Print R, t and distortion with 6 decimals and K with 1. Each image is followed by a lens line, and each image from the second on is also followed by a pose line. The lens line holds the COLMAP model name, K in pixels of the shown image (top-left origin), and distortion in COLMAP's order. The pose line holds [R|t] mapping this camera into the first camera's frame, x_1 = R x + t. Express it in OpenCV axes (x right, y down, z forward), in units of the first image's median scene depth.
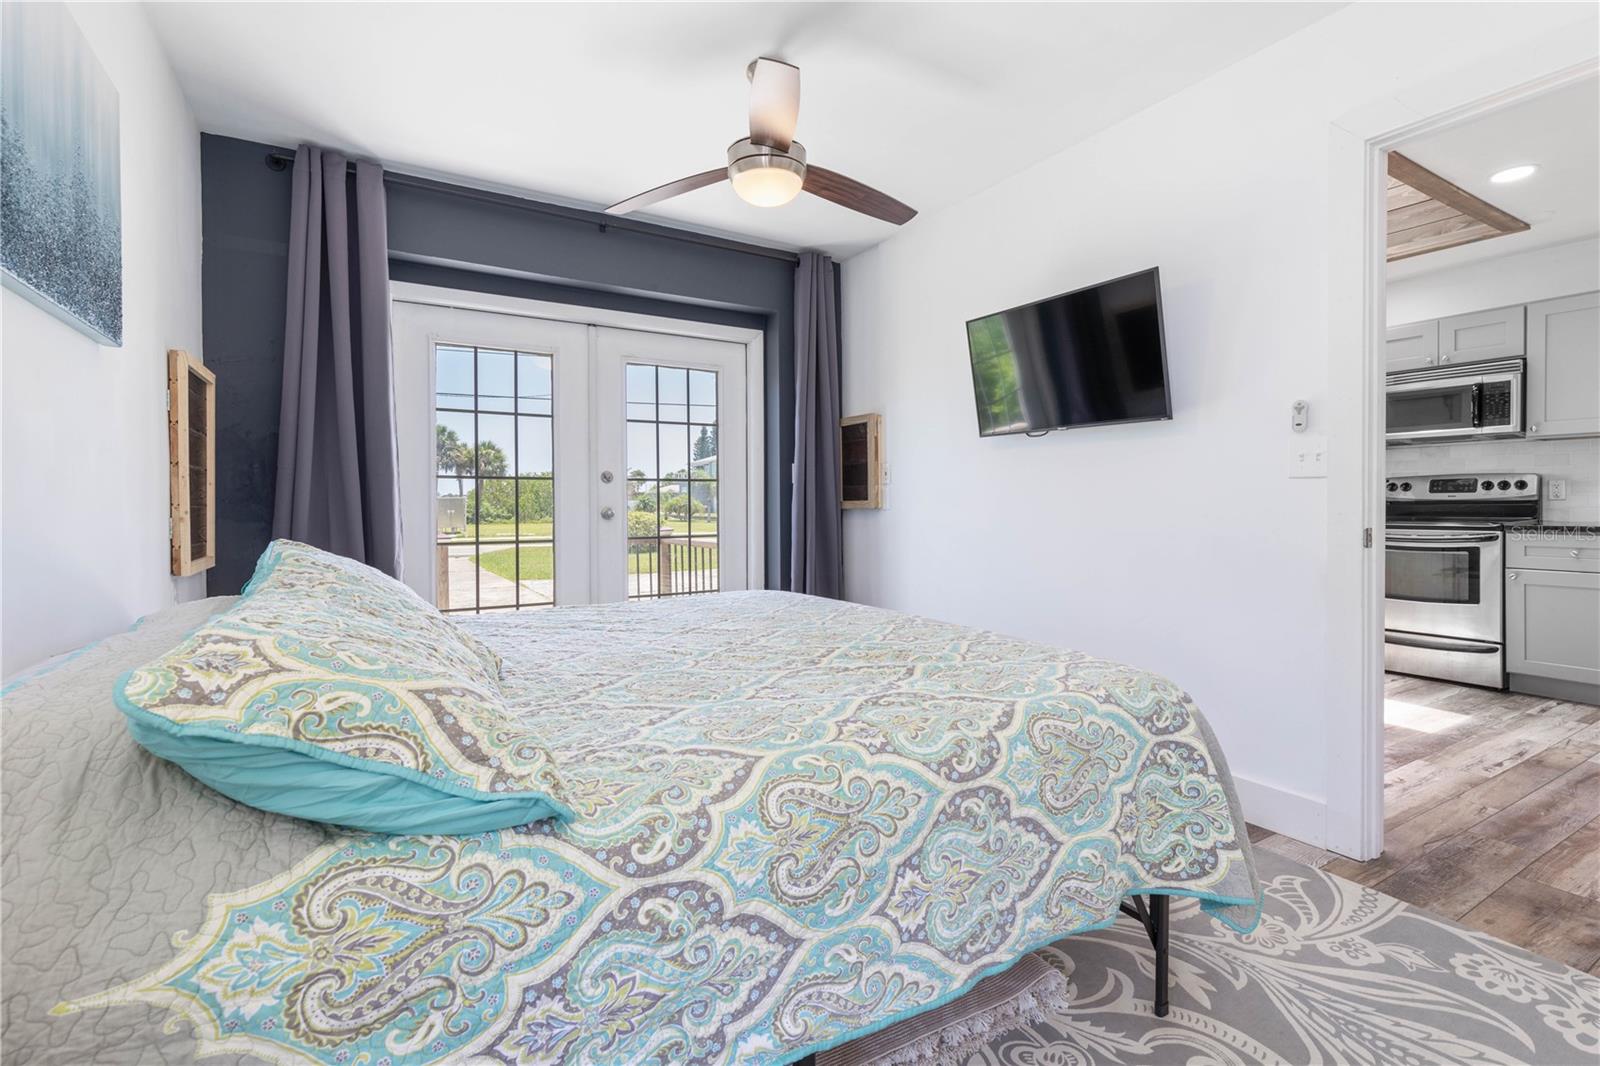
lens RADIAL K [[735.3, 0, 836.6], [0, 735.3, 513.0], [0, 0, 1]] dist [-0.003083, 0.000337]
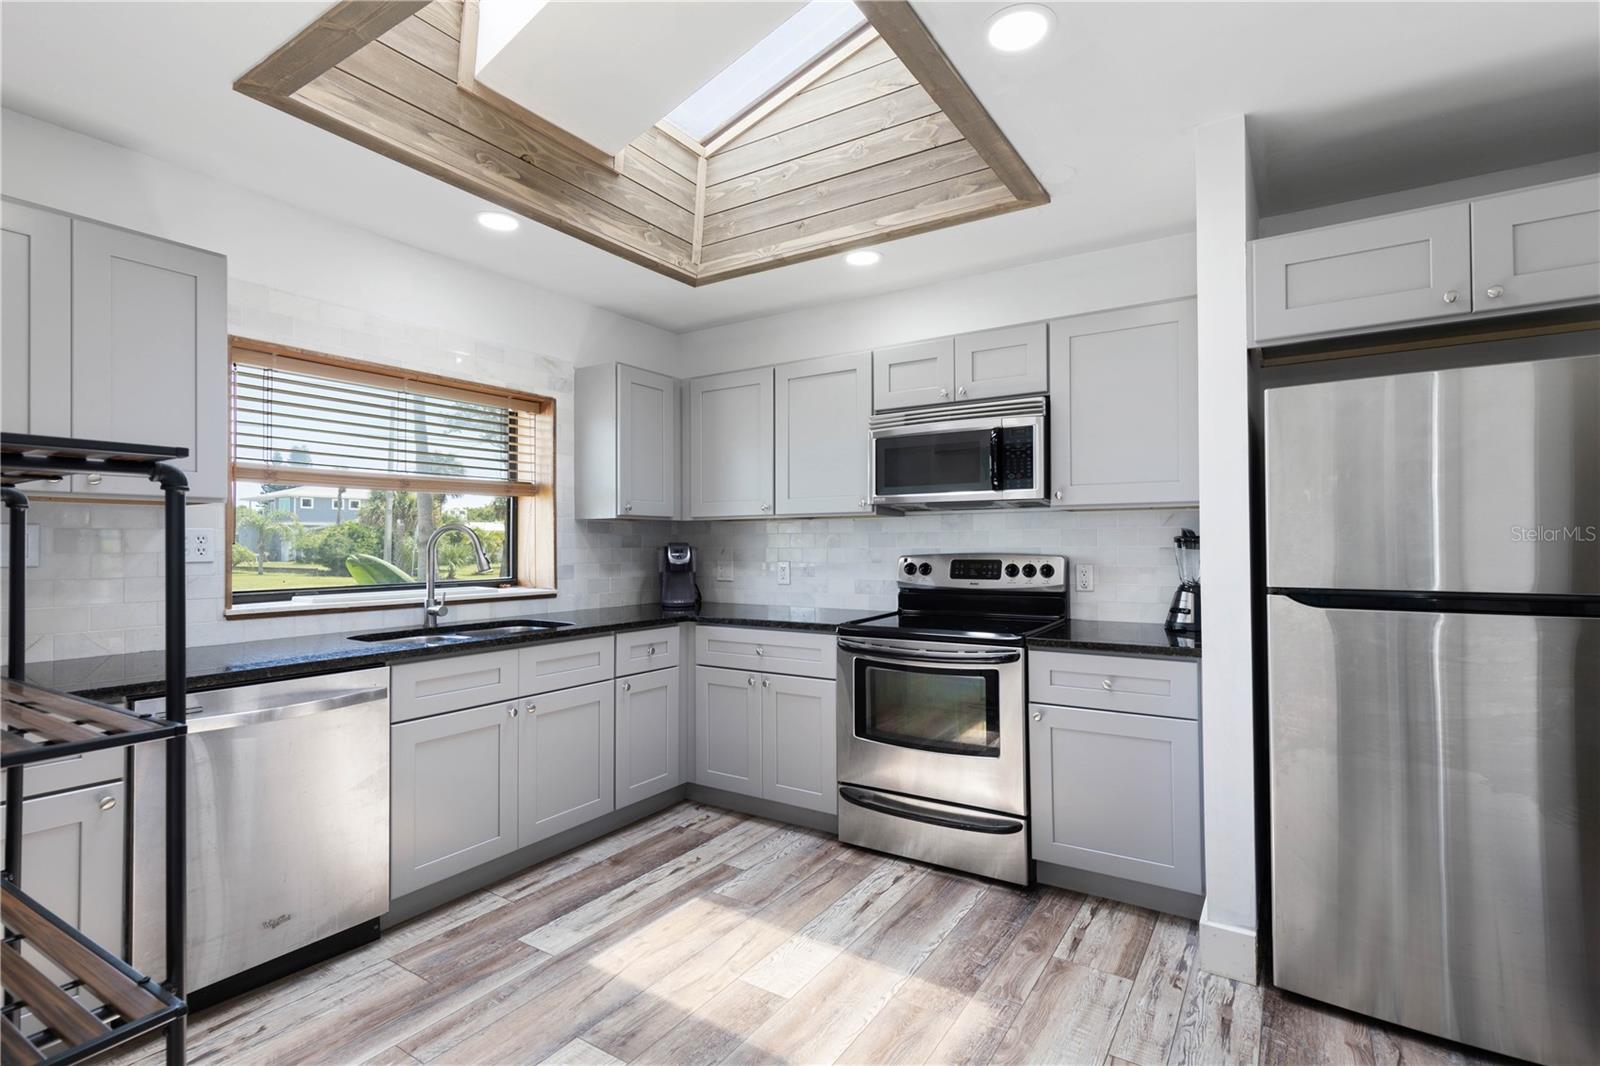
lens RADIAL K [[723.1, 0, 833.0], [0, 723.1, 535.0], [0, 0, 1]] dist [0.003187, 0.000107]
pose [[0.902177, 0.005725, 0.431329, 0.424888], [0.005904, 0.999654, -0.025617, -0.056290], [-0.431326, 0.025658, 0.901831, 0.436474]]
